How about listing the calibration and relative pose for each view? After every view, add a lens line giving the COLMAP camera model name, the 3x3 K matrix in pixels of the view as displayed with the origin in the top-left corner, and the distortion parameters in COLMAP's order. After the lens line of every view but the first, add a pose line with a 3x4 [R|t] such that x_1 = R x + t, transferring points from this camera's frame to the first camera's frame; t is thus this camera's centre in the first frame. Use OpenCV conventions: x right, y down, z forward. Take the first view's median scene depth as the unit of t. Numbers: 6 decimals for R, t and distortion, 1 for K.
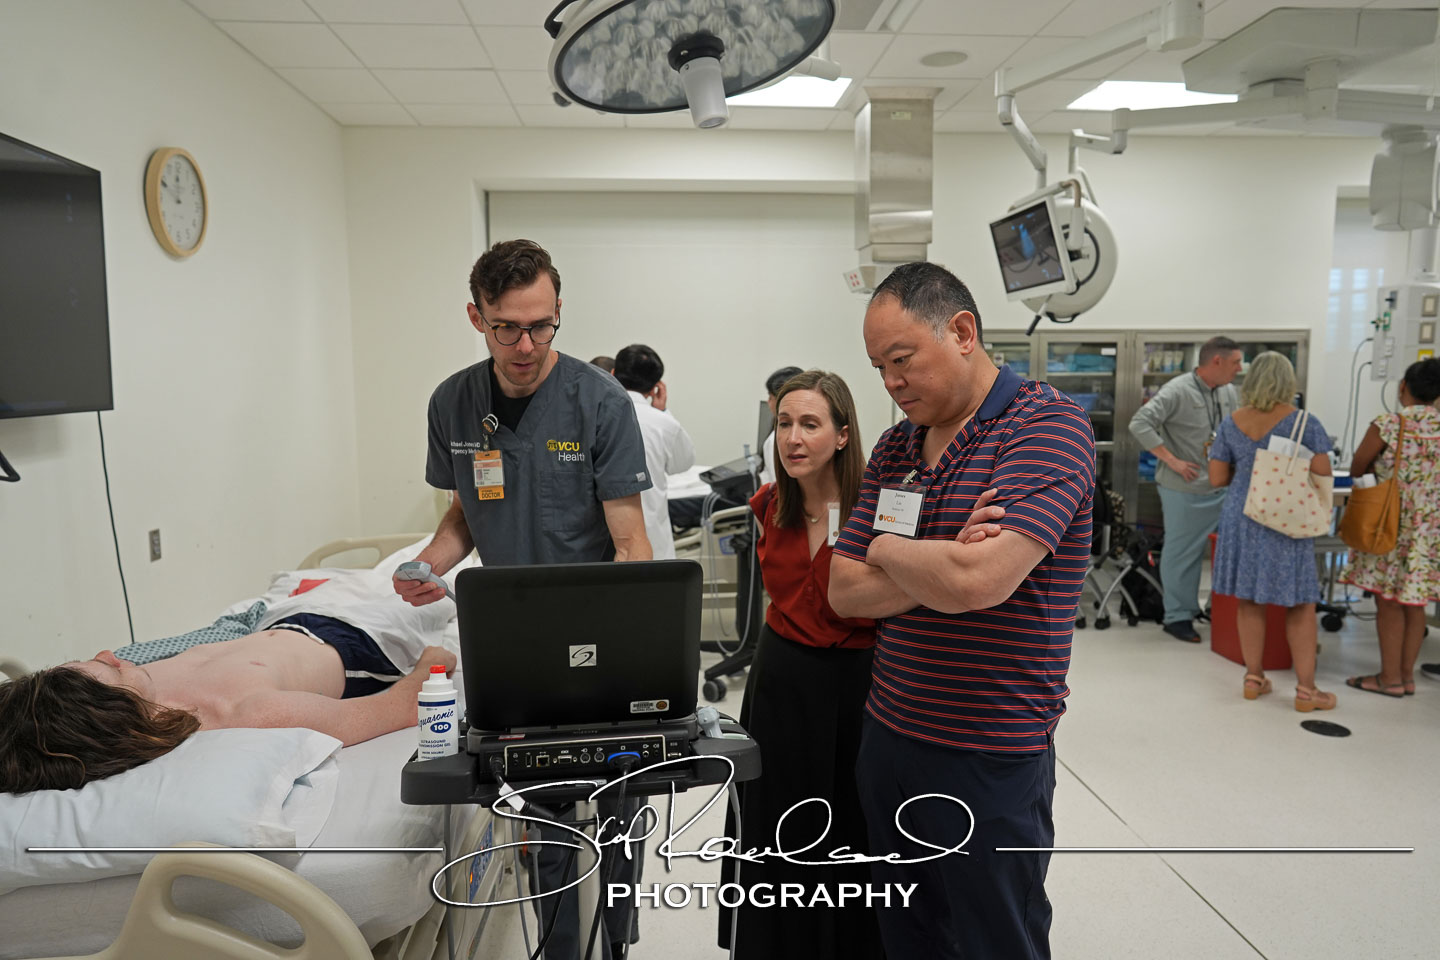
lens RADIAL K [[959.7, 0, 719.7], [0, 959.7, 478.8], [0, 0, 1]] dist [-0.041691, 0.057615]
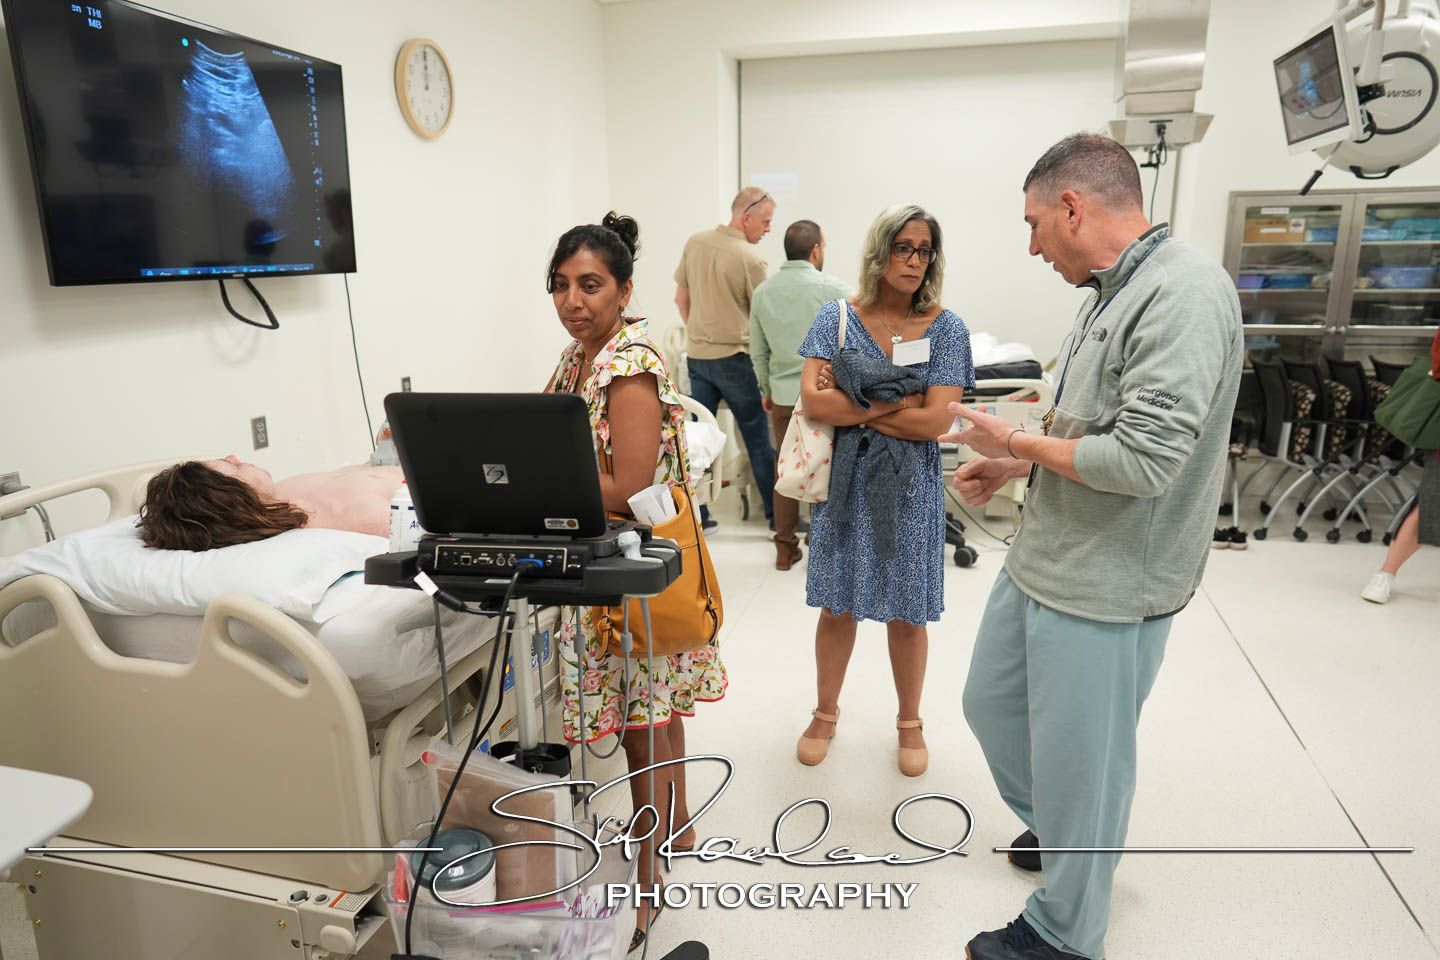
lens RADIAL K [[959.7, 0, 719.7], [0, 959.7, 478.8], [0, 0, 1]] dist [-0.041691, 0.057615]
pose [[0.943210, 0.075474, -0.323510, 0.153589], [-0.034255, 0.990755, 0.131270, 0.008615], [0.330426, -0.112734, 0.937075, -0.000471]]
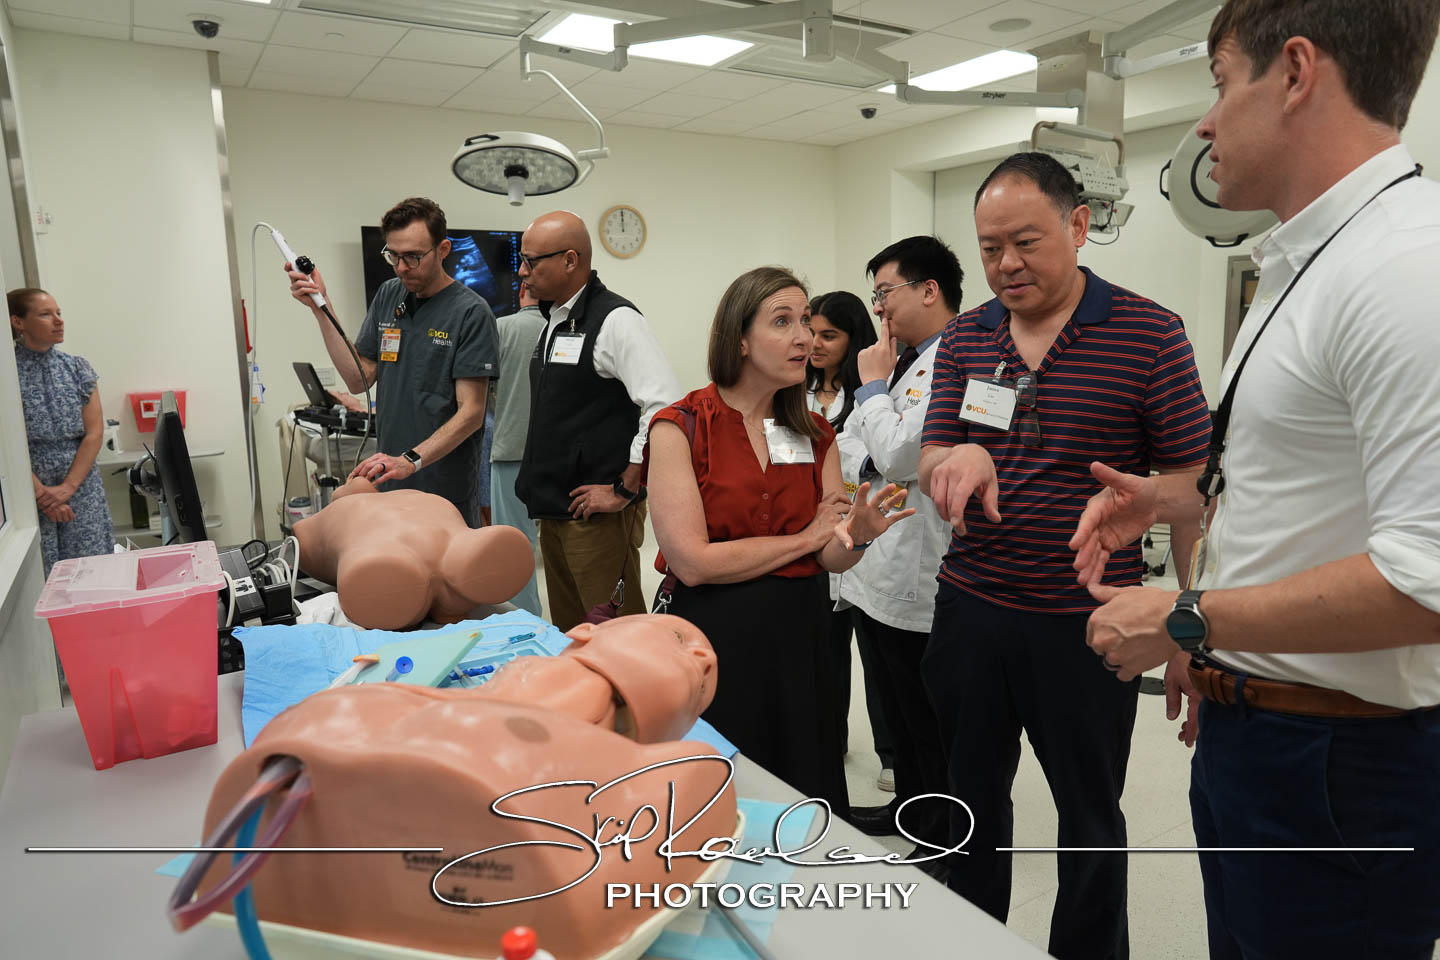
lens RADIAL K [[959.7, 0, 719.7], [0, 959.7, 478.8], [0, 0, 1]] dist [-0.041691, 0.057615]
pose [[0.459497, 0.138498, -0.877315, 1.345904], [-0.083621, 0.990126, 0.112510, -0.008133], [0.884234, 0.021664, 0.466541, 0.212208]]
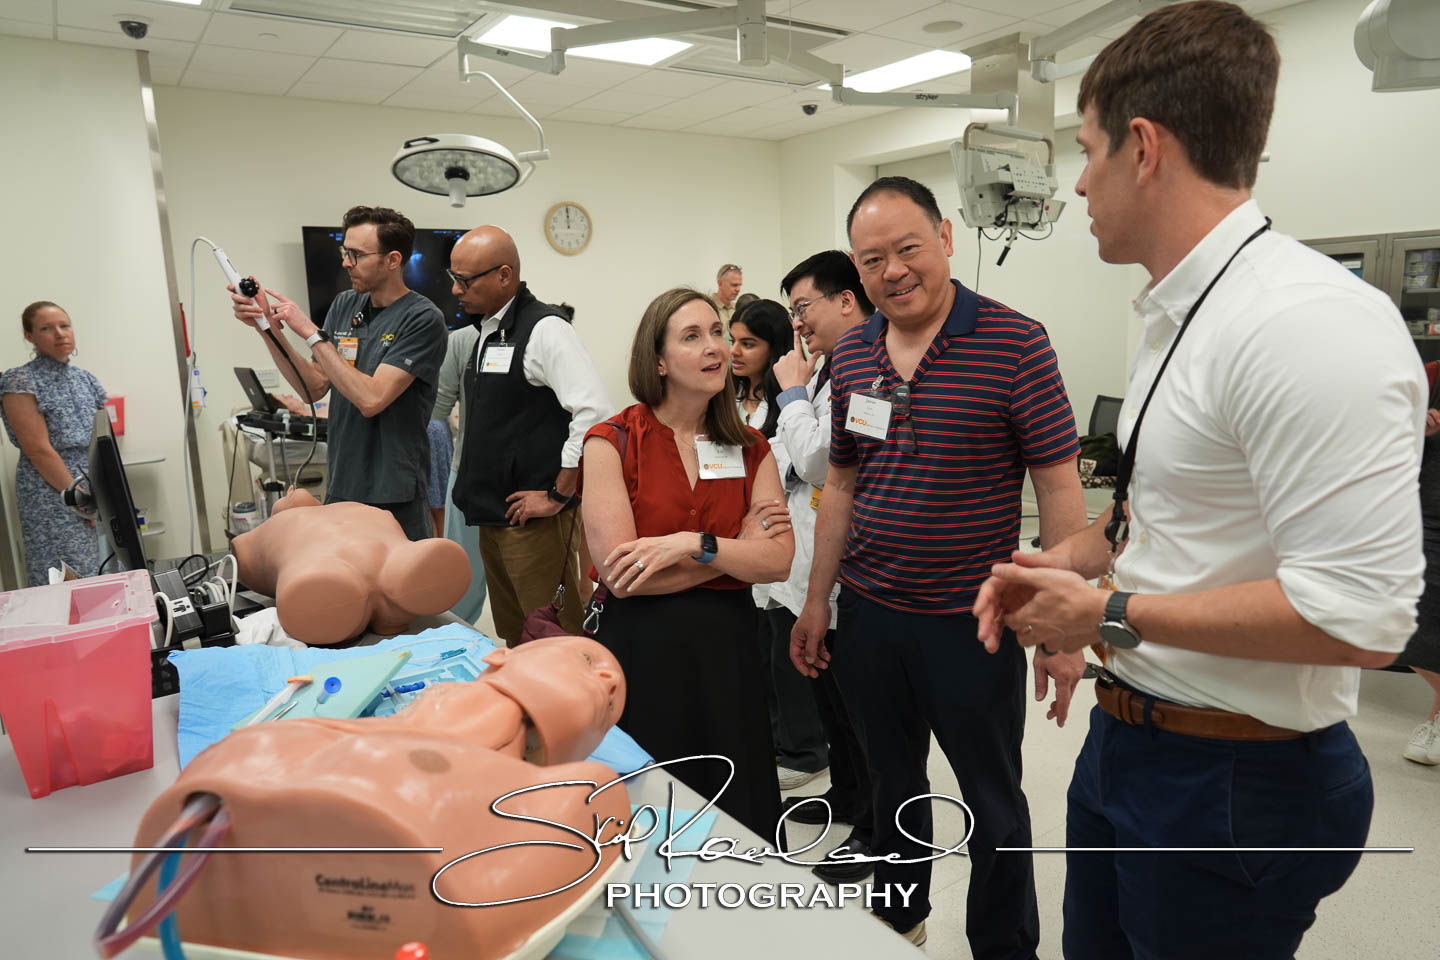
lens RADIAL K [[959.7, 0, 719.7], [0, 959.7, 478.8], [0, 0, 1]] dist [-0.041691, 0.057615]
pose [[0.499837, 0.141337, -0.854510, 1.370067], [-0.070848, 0.989961, 0.122299, -0.025056], [0.863217, -0.000590, 0.504833, 0.216969]]
